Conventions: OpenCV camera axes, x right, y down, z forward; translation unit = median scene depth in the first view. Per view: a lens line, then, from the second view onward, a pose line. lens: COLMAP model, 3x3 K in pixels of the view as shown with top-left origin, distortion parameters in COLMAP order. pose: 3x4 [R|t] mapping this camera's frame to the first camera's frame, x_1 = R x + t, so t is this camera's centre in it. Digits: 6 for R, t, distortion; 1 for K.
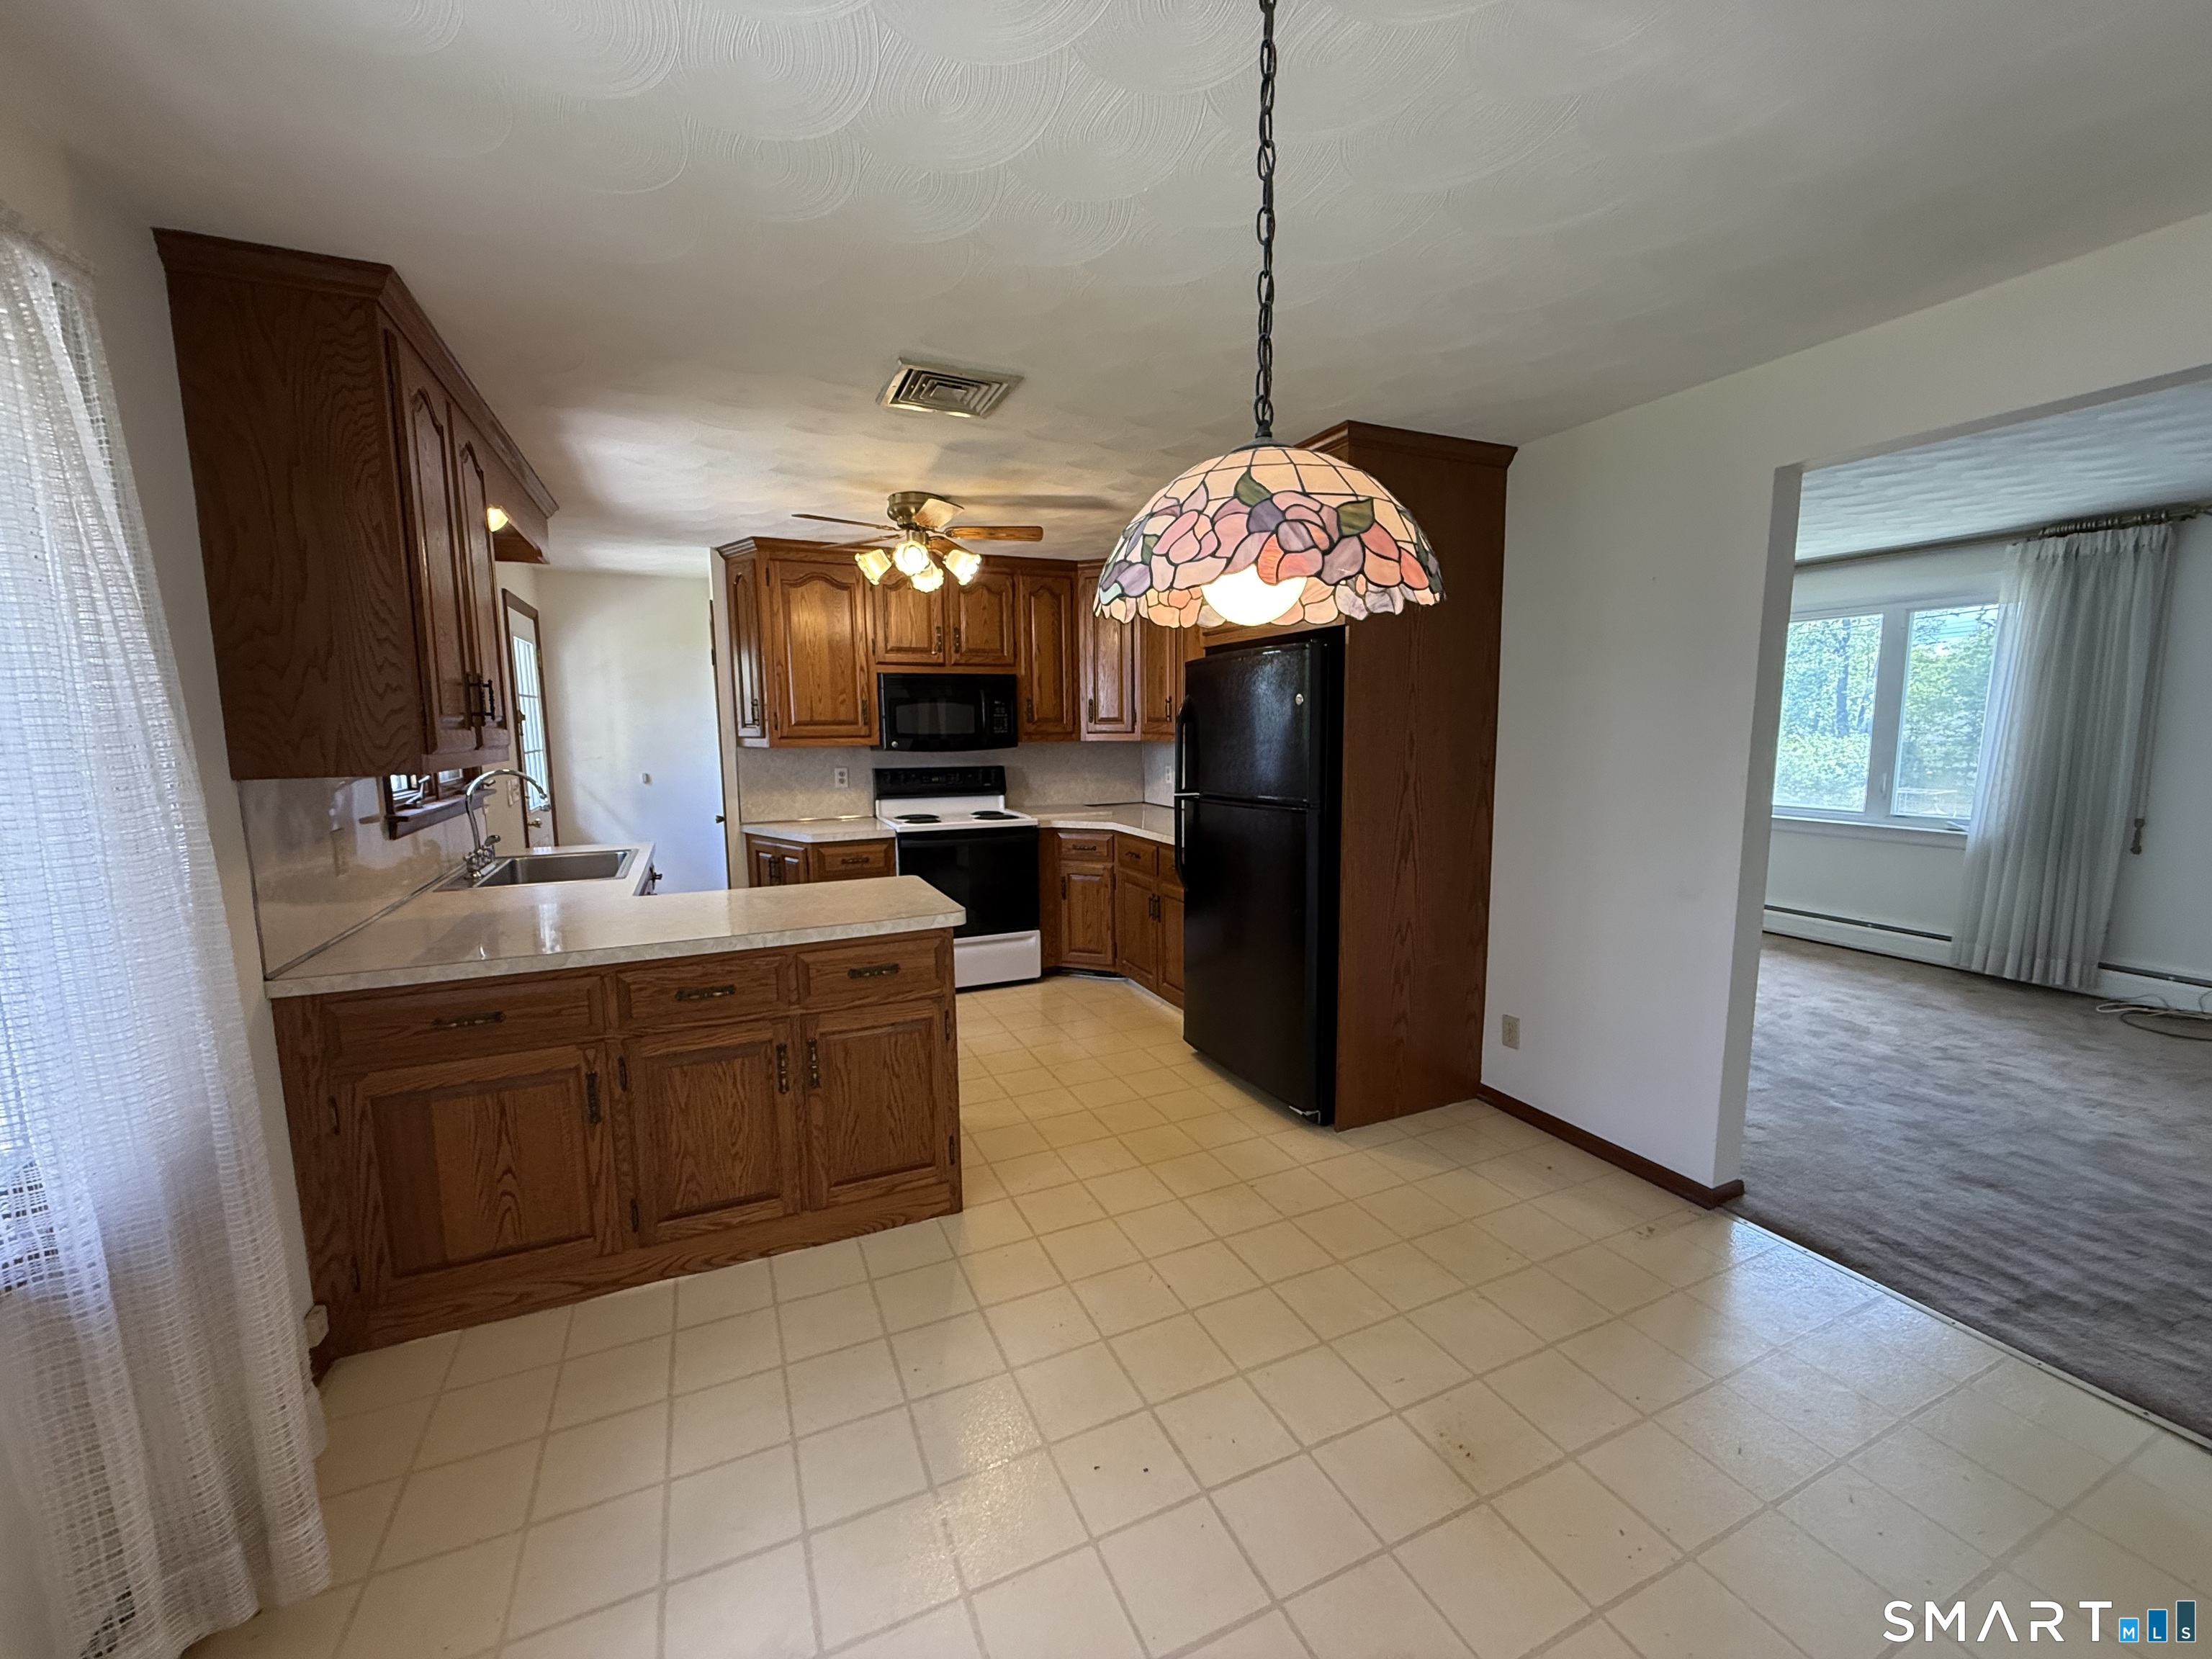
lens RADIAL K [[878.2, 0, 1098.4], [0, 878.2, 829.7], [0, 0, 1]] dist [0.002910, -0.001224]
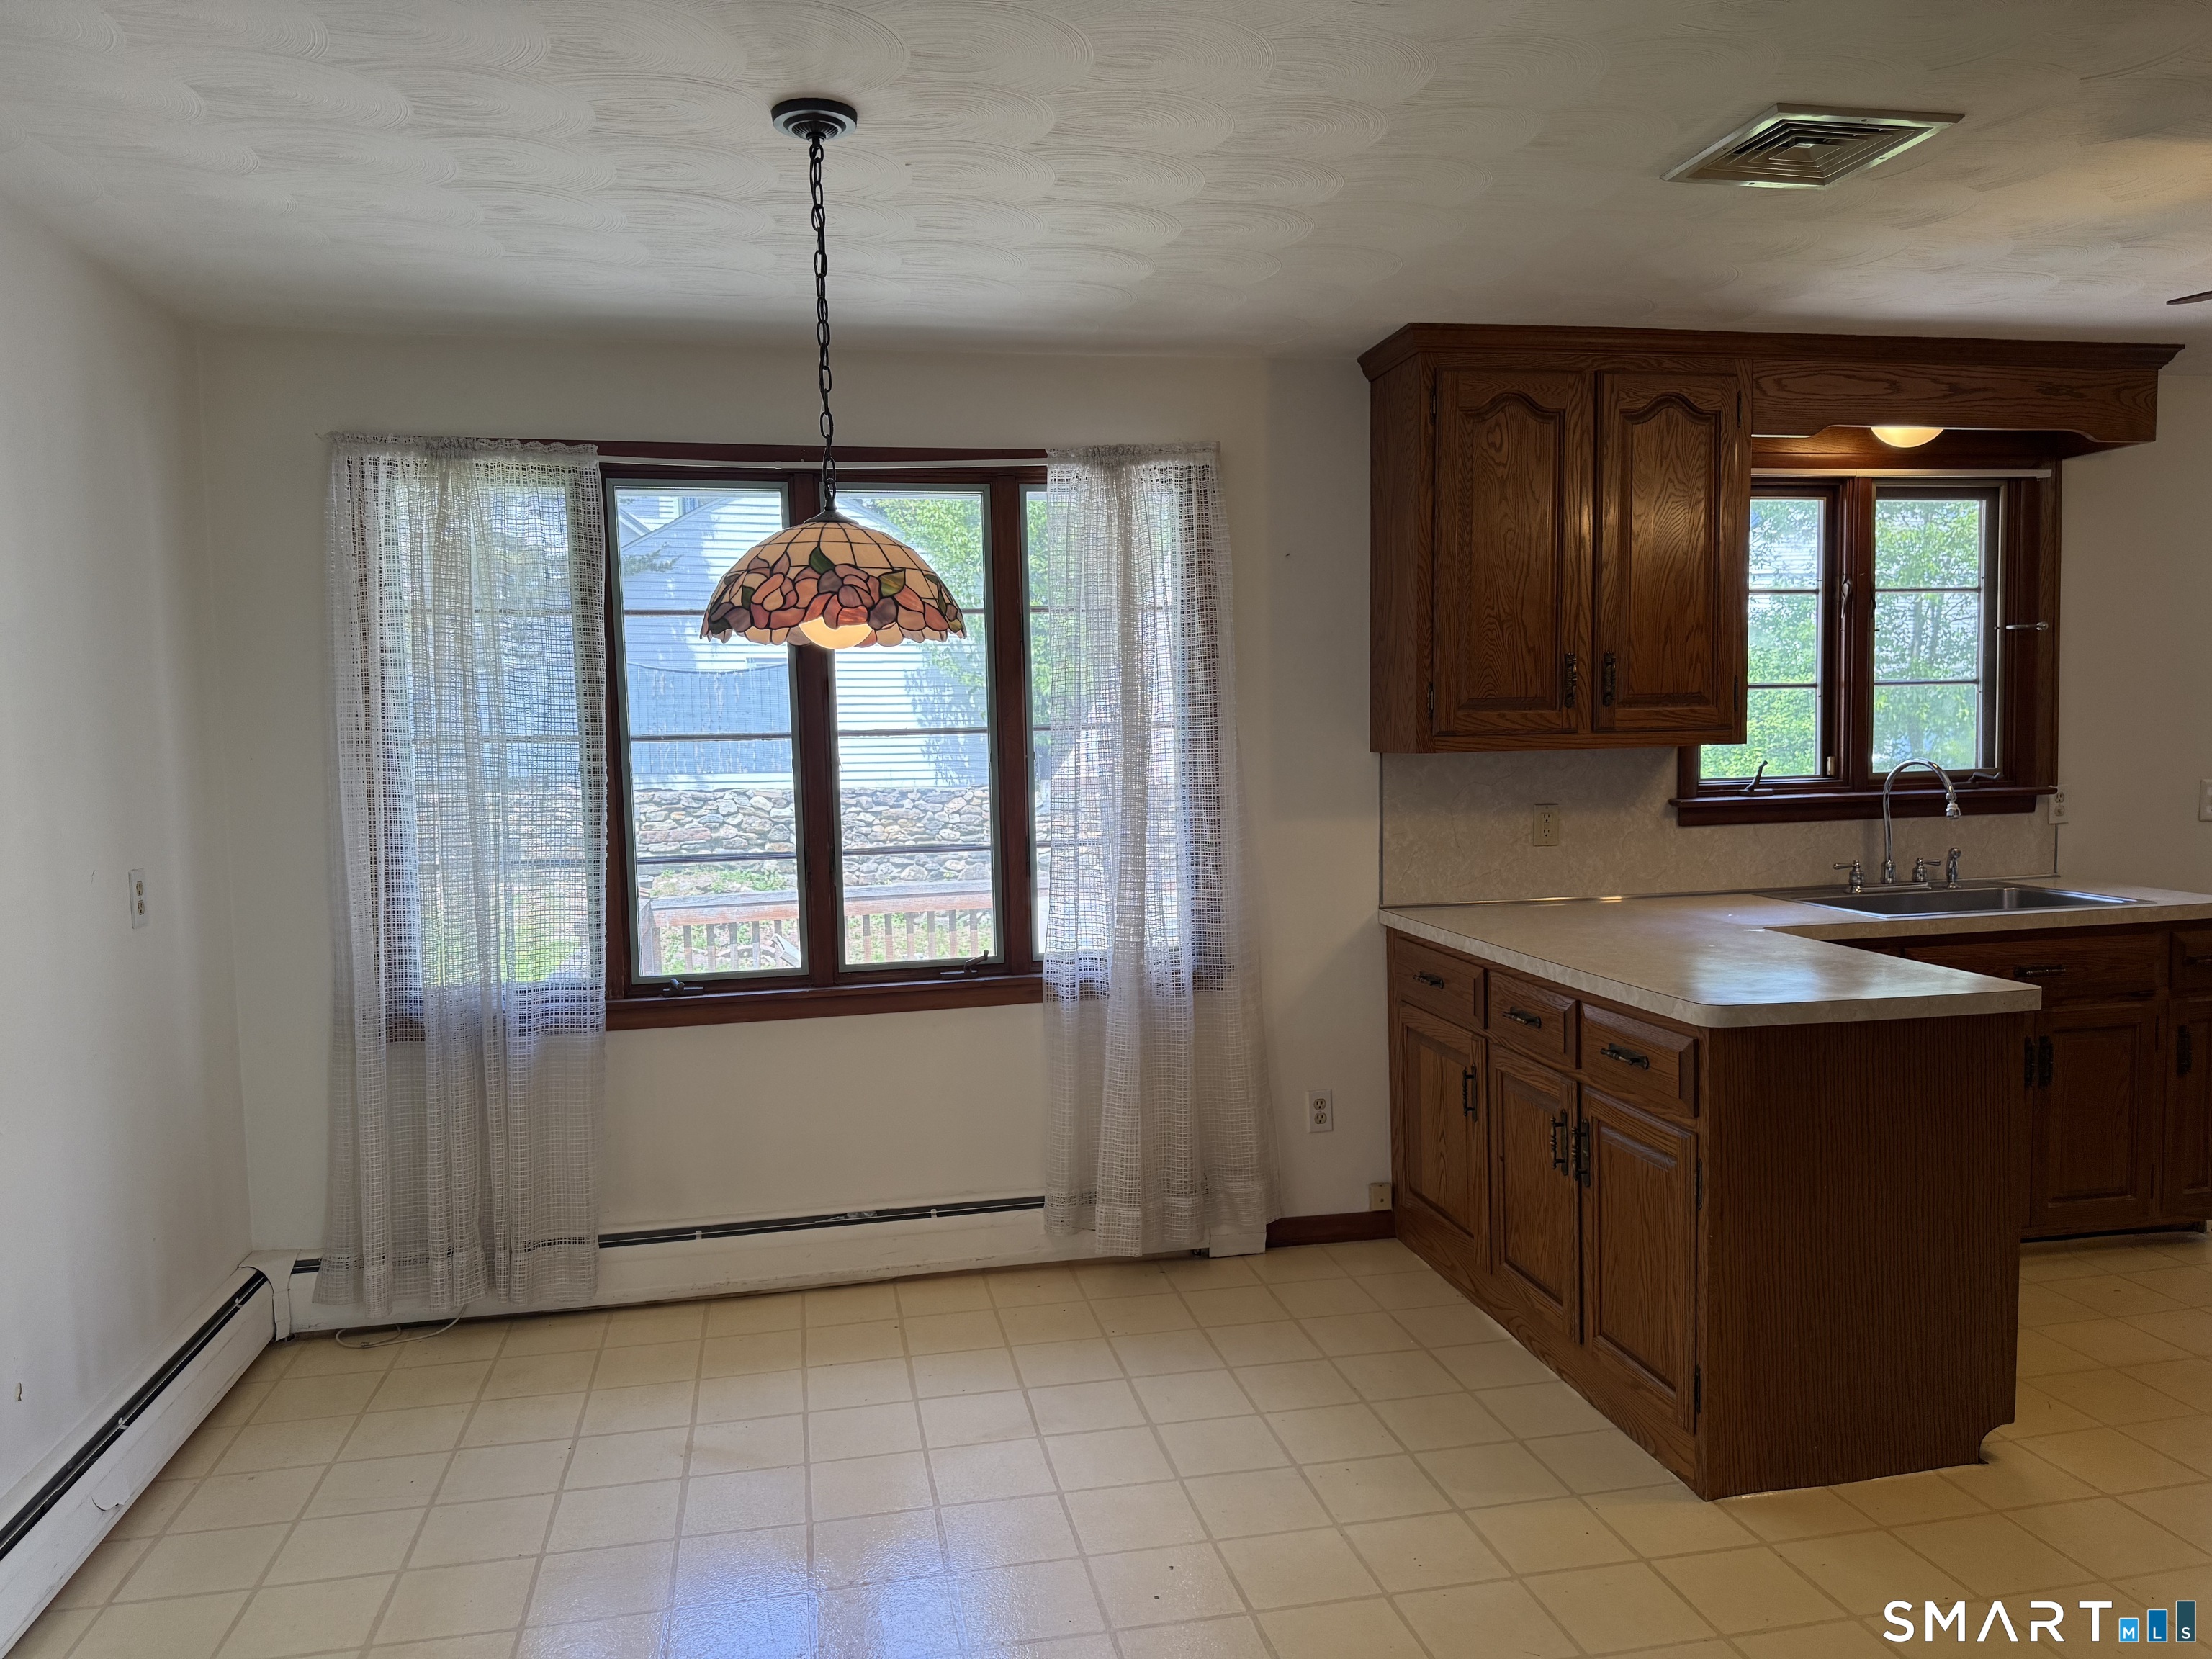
lens RADIAL K [[1554.0, 0, 1101.2], [0, 1554.0, 832.5], [0, 0, 1]] dist [0.048261, -0.055698]
pose [[-0.219702, 0.081577, -0.972150, 0.838257], [-0.095833, 0.989873, 0.104722, -0.086165], [0.970849, 0.116172, -0.209659, 0.670986]]
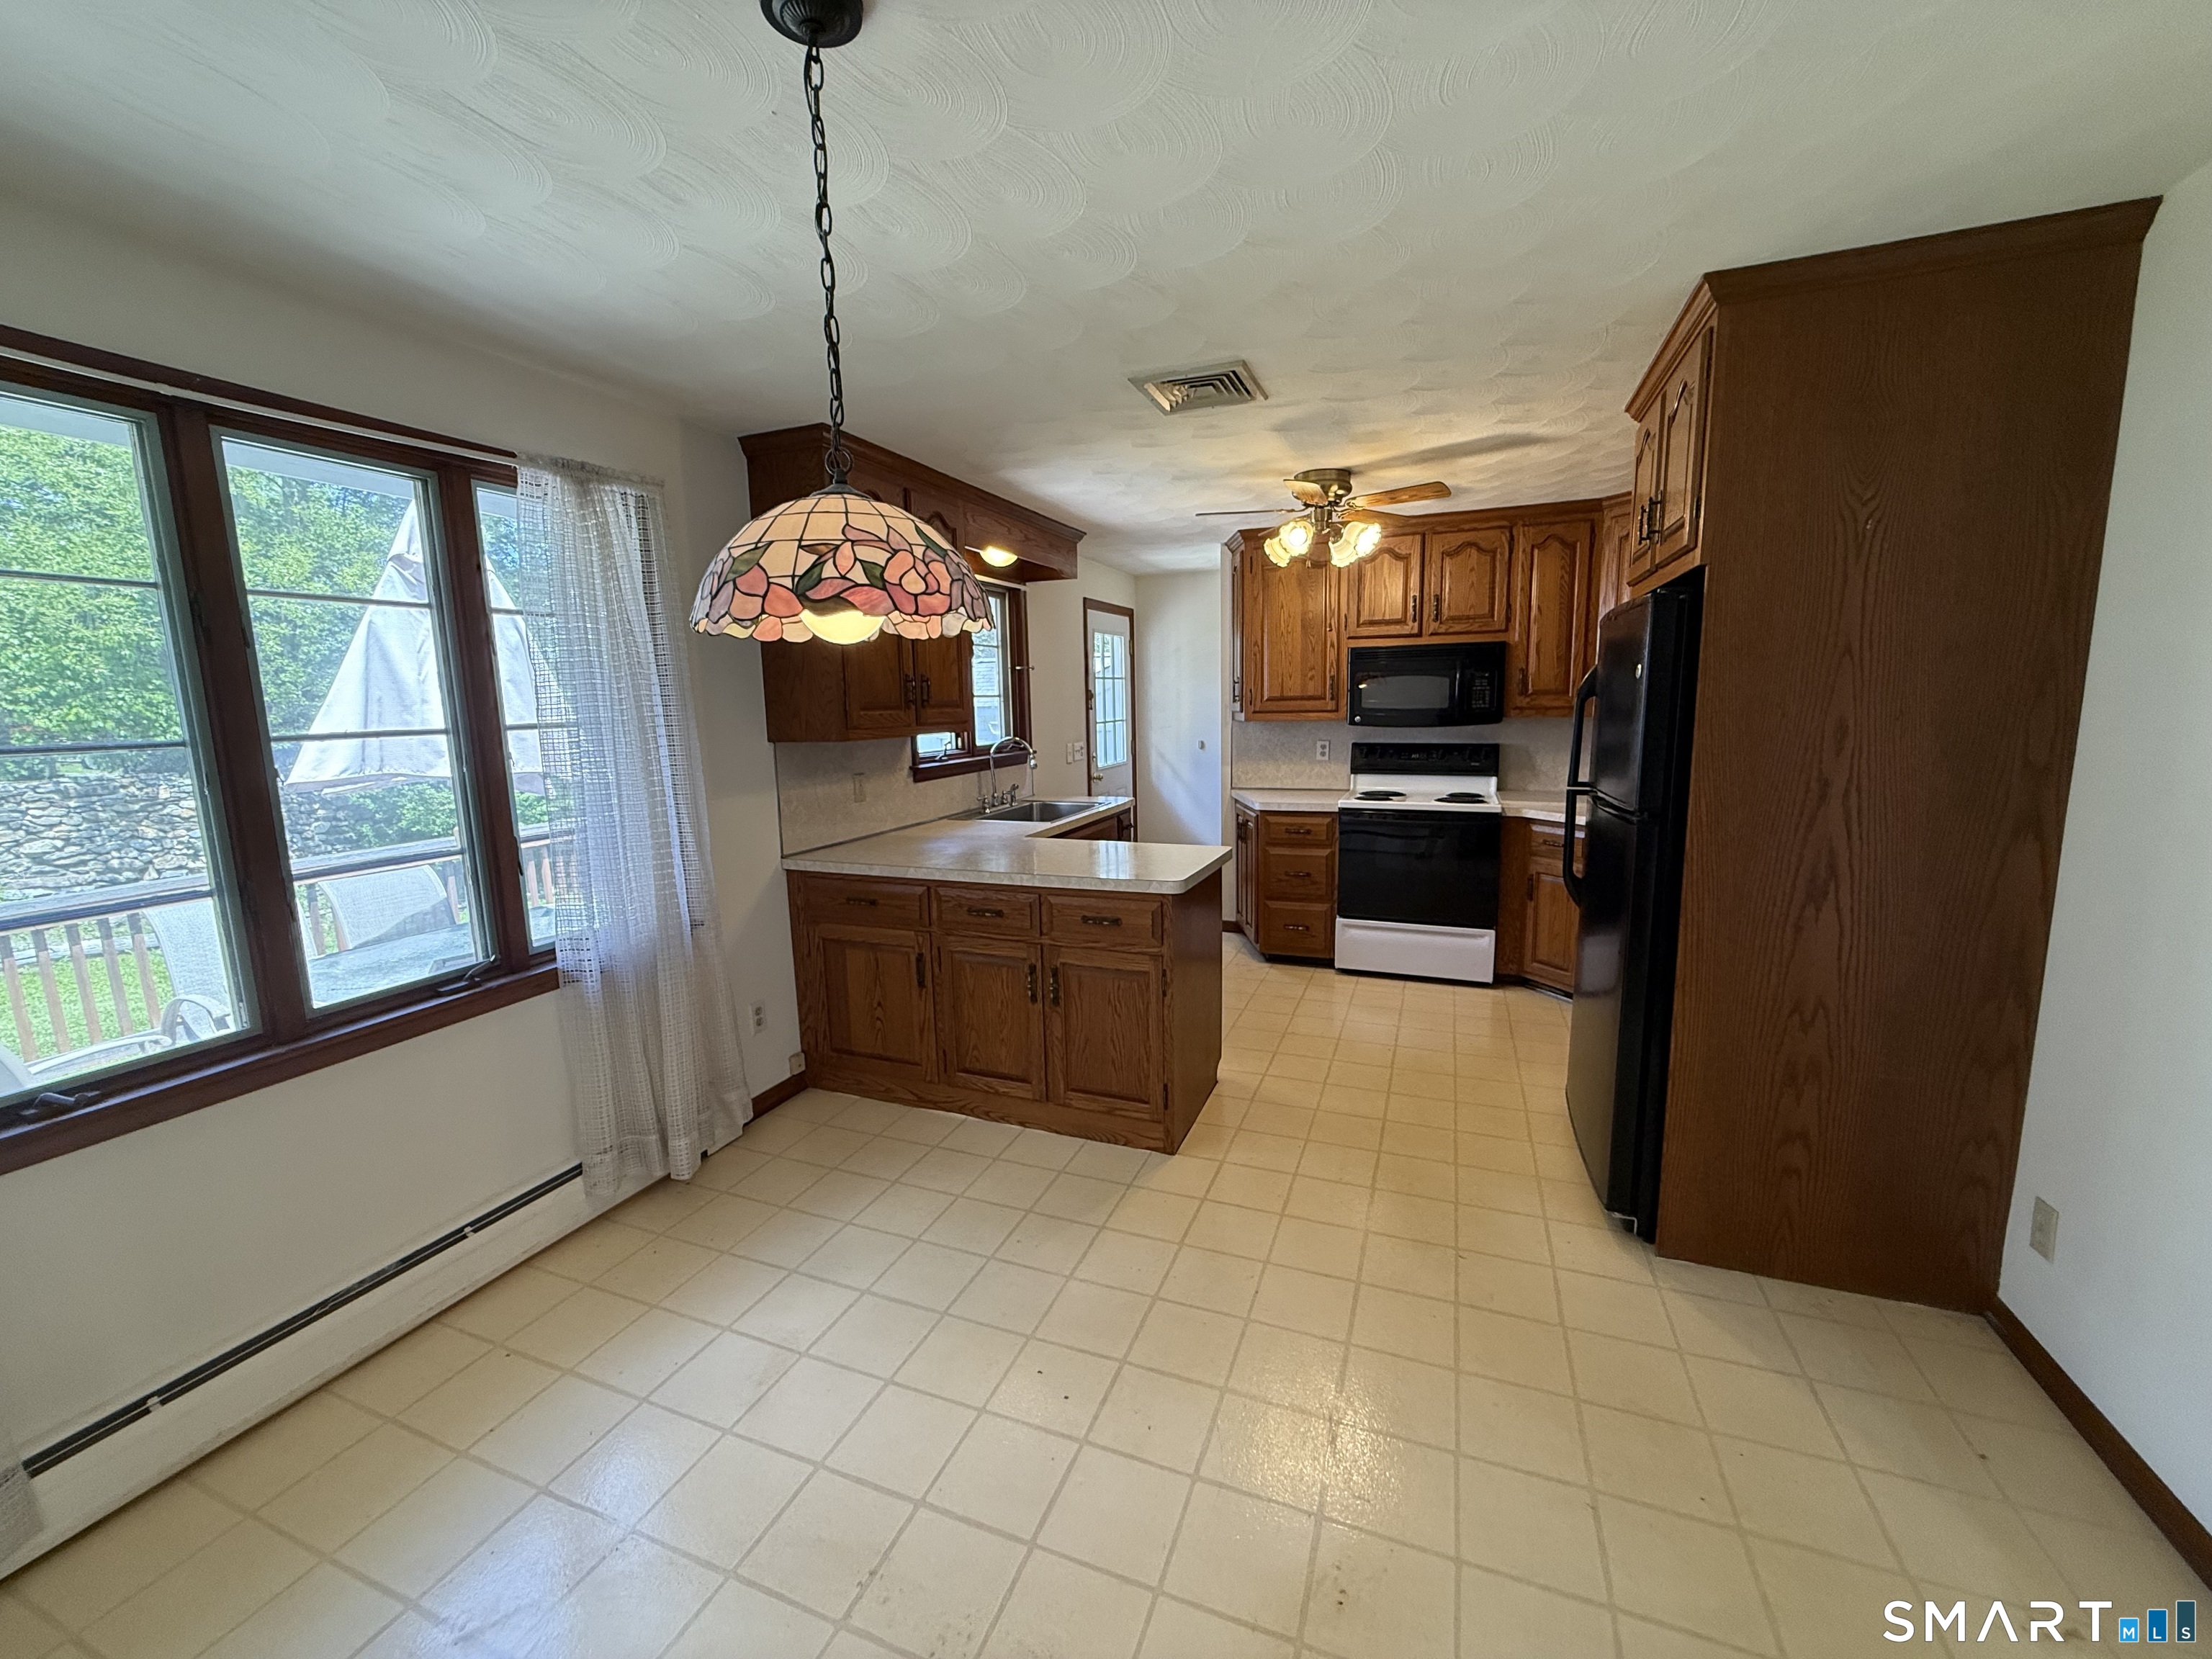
lens RADIAL K [[878.2, 0, 1102.5], [0, 878.2, 829.5], [0, 0, 1]] dist [0.002910, -0.001224]
pose [[0.696719, 0.100604, -0.710254, 0.453559], [-0.072924, 0.994921, 0.069391, -0.032593], [0.713628, 0.003449, 0.700517, 0.149070]]
